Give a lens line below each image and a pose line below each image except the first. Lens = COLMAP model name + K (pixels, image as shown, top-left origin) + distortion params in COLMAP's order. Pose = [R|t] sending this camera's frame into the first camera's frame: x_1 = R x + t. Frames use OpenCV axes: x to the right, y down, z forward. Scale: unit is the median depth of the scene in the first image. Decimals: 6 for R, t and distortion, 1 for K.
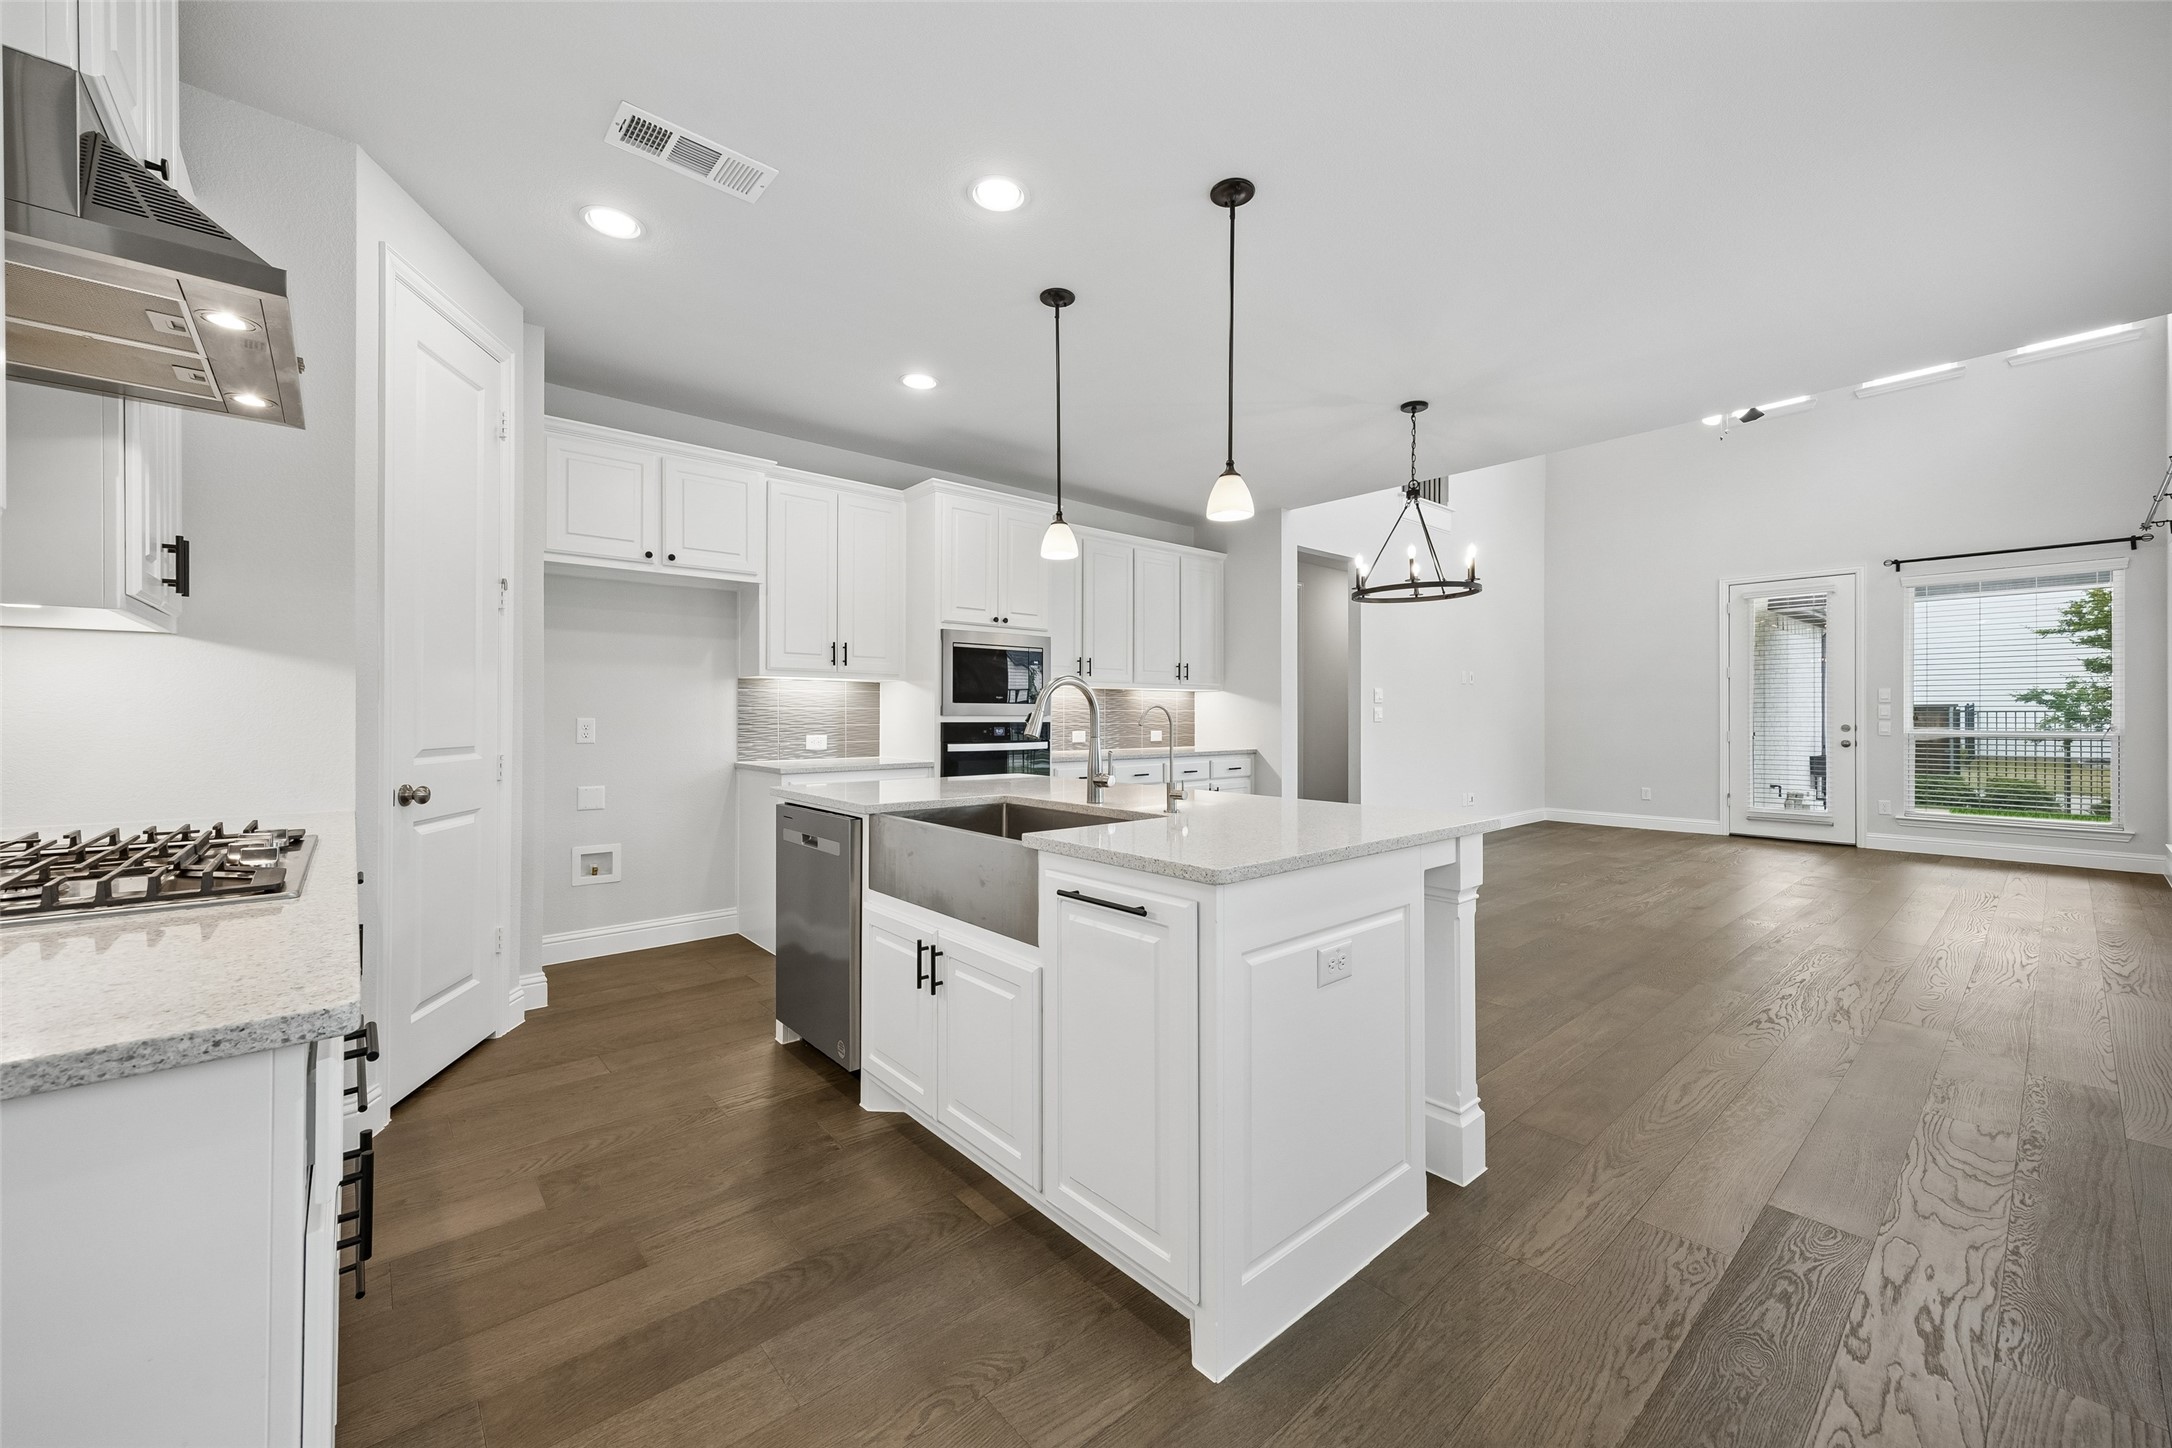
lens RADIAL K [[831.2, 0, 1095.3], [0, 831.2, 722.0], [0, 0, 1]] dist [0.004954, -0.000204]
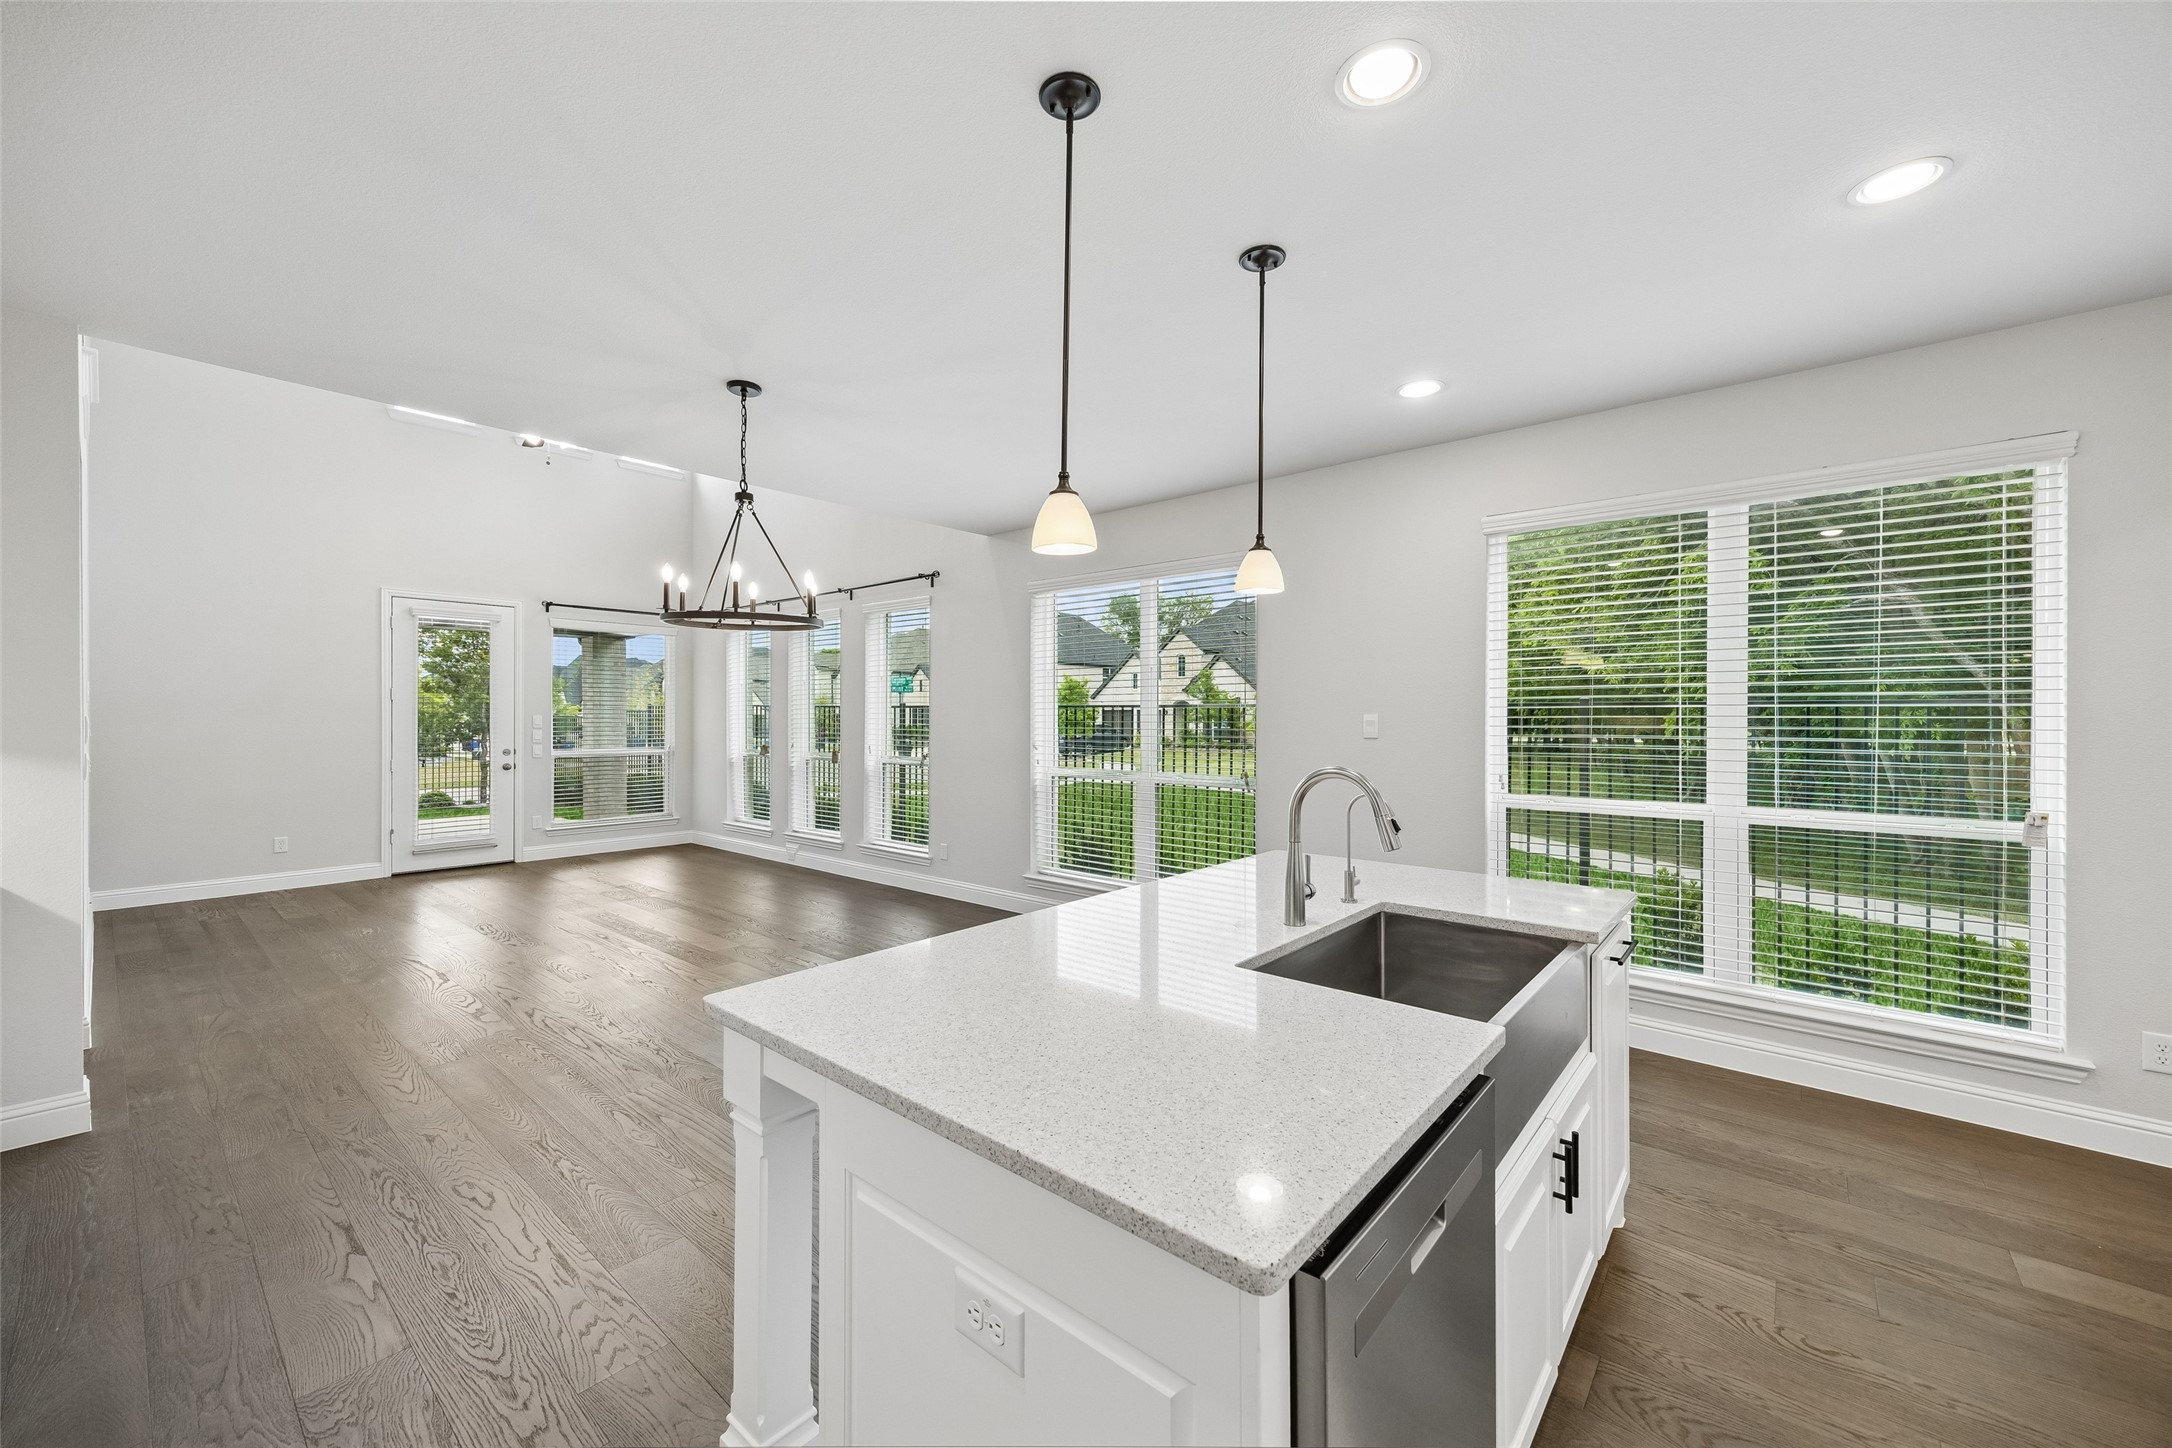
lens RADIAL K [[831.2, 0, 1085.2], [0, 831.2, 718.1], [0, 0, 1]] dist [0.004954, -0.000204]
pose [[-0.135041, -0.000268, 0.990840, -0.379525], [0.004571, 0.999989, 0.000893, -0.051659], [-0.990829, 0.004650, -0.135039, 0.651579]]
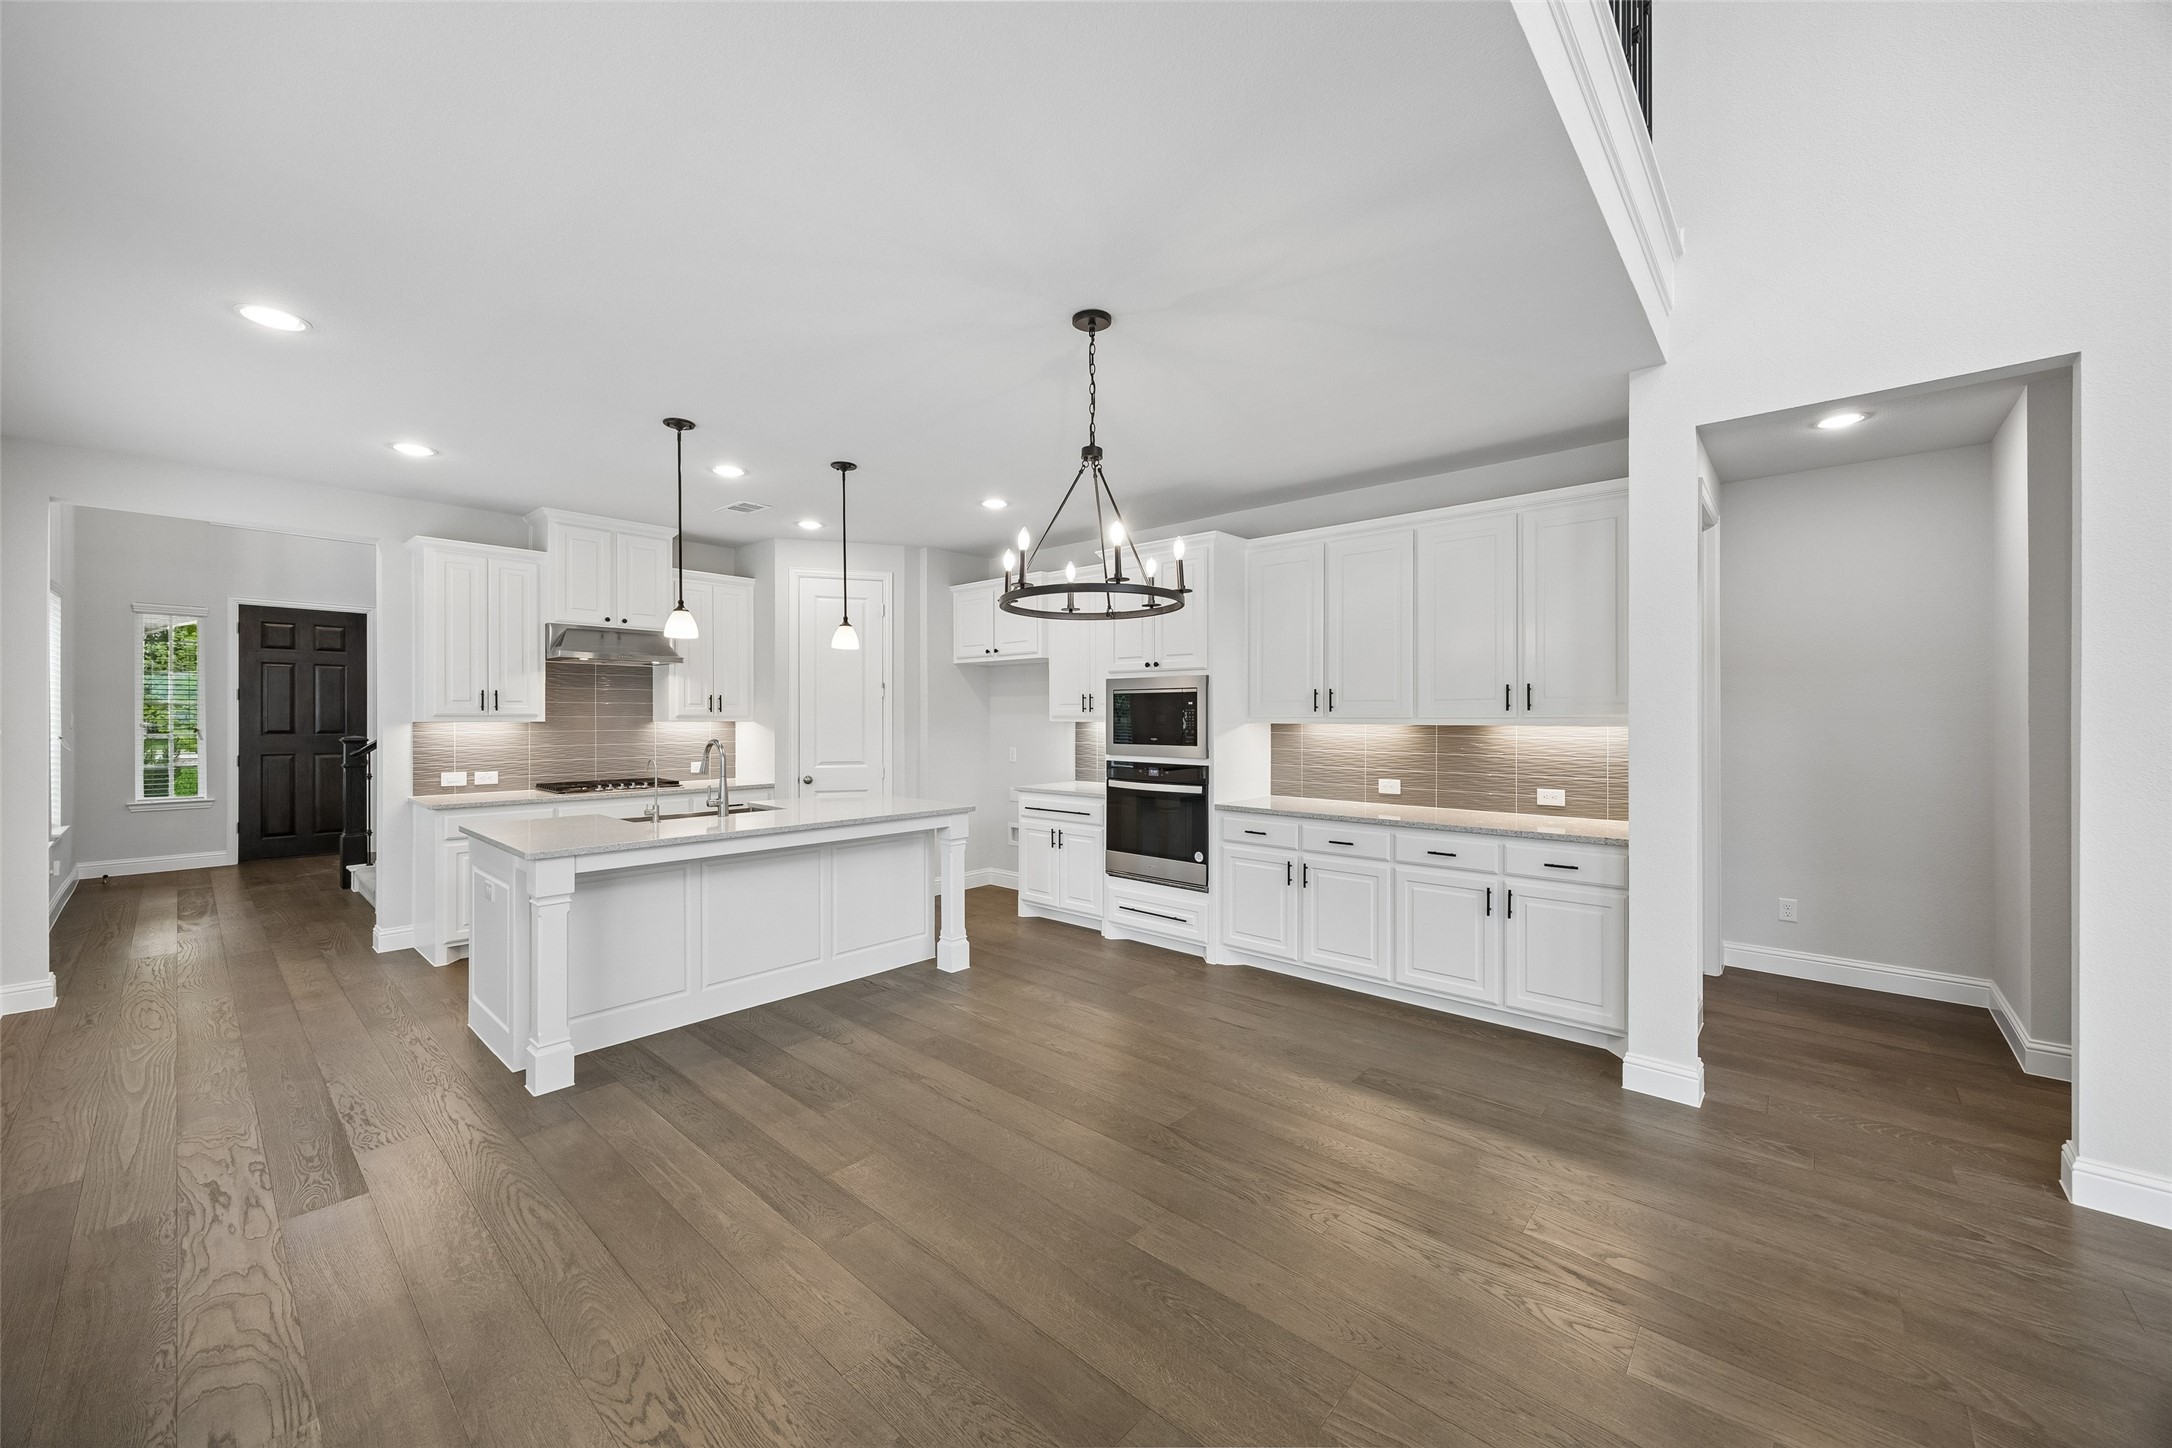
lens RADIAL K [[831.2, 0, 1092.3], [0, 831.2, 715.4], [0, 0, 1]] dist [0.004954, -0.000204]
pose [[0.119326, 0.000655, -0.992855, 0.859810], [-0.009847, 0.999951, -0.000524, -0.054902], [0.992806, 0.009839, 0.119327, 0.760214]]
